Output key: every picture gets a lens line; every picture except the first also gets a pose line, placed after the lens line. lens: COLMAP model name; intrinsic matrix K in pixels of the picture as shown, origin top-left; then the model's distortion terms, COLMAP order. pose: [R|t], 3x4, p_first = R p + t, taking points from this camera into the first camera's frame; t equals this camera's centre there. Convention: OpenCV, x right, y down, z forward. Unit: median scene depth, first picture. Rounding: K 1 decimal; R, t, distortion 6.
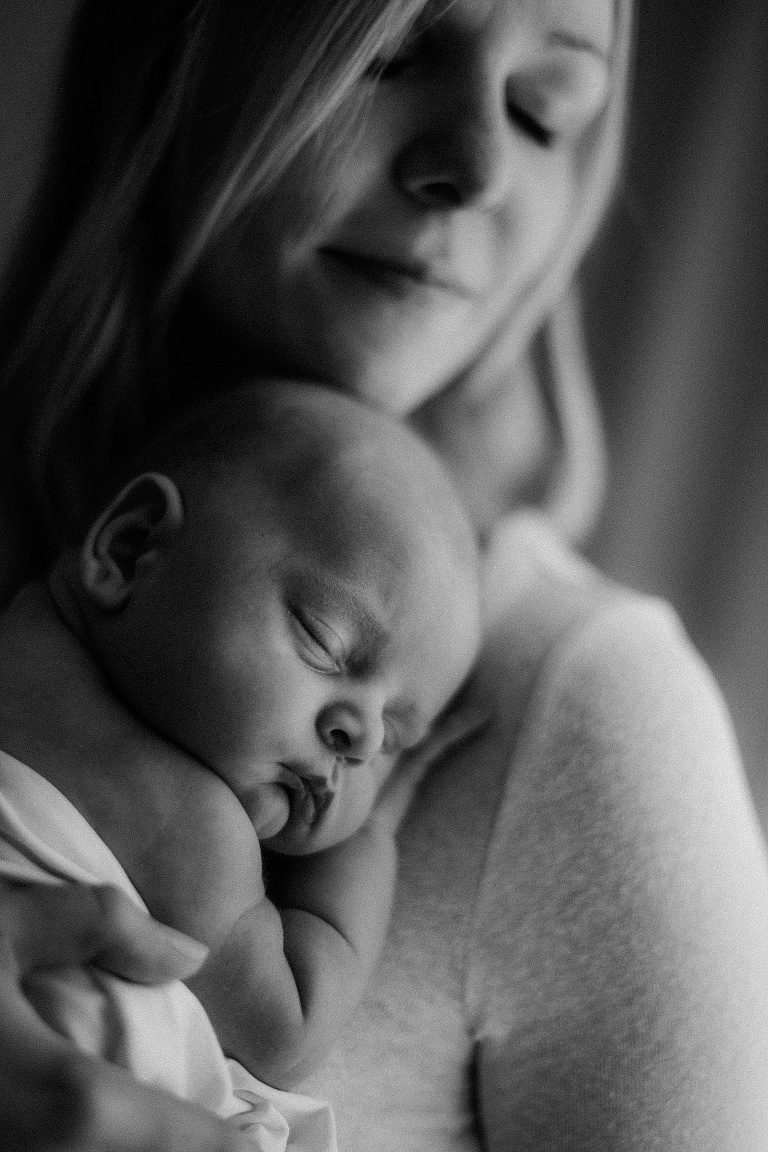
lens RADIAL K [[1781.5, 0, 384.0], [0, 1781.5, 576.0], [0, 0, 1]] dist [0.238270, -1.522719]
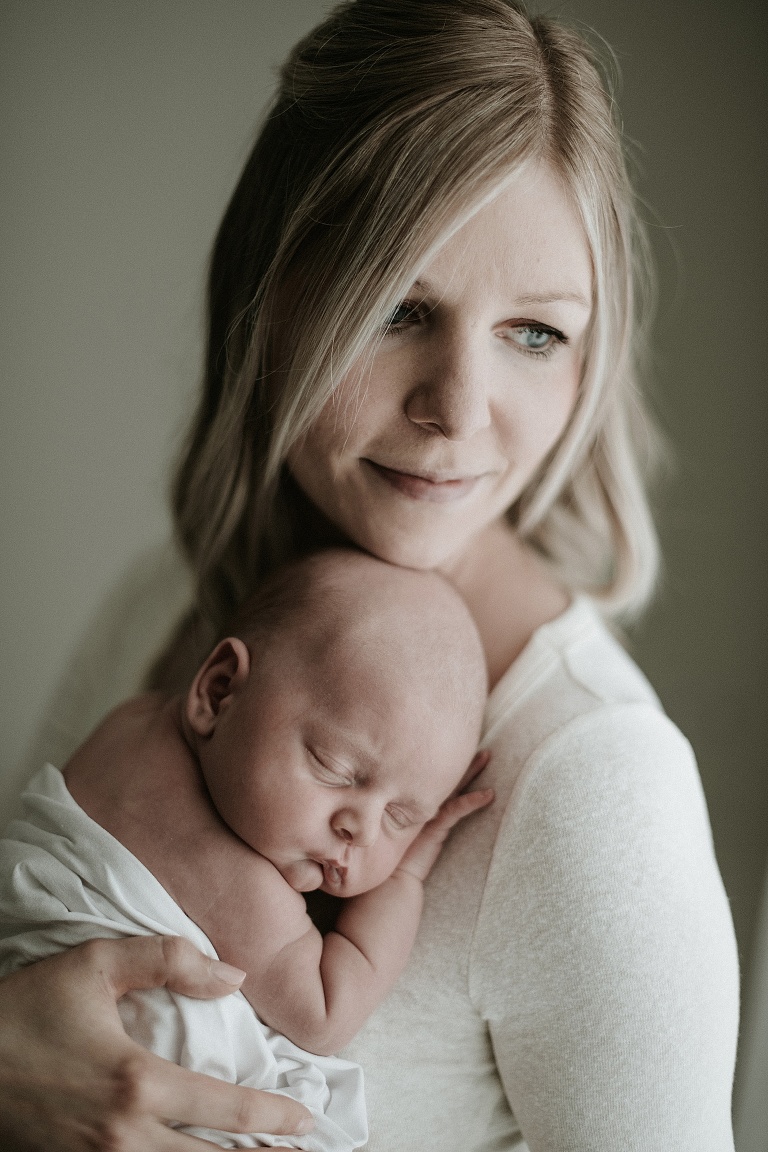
lens RADIAL K [[1781.5, 0, 384.0], [0, 1781.5, 576.0], [0, 0, 1]] dist [0.238270, -1.522719]
pose [[0.940083, 0.016749, -0.340534, 0.462701], [0.045939, 0.983462, 0.175191, -0.343875], [0.337836, -0.180337, 0.923767, -0.277083]]
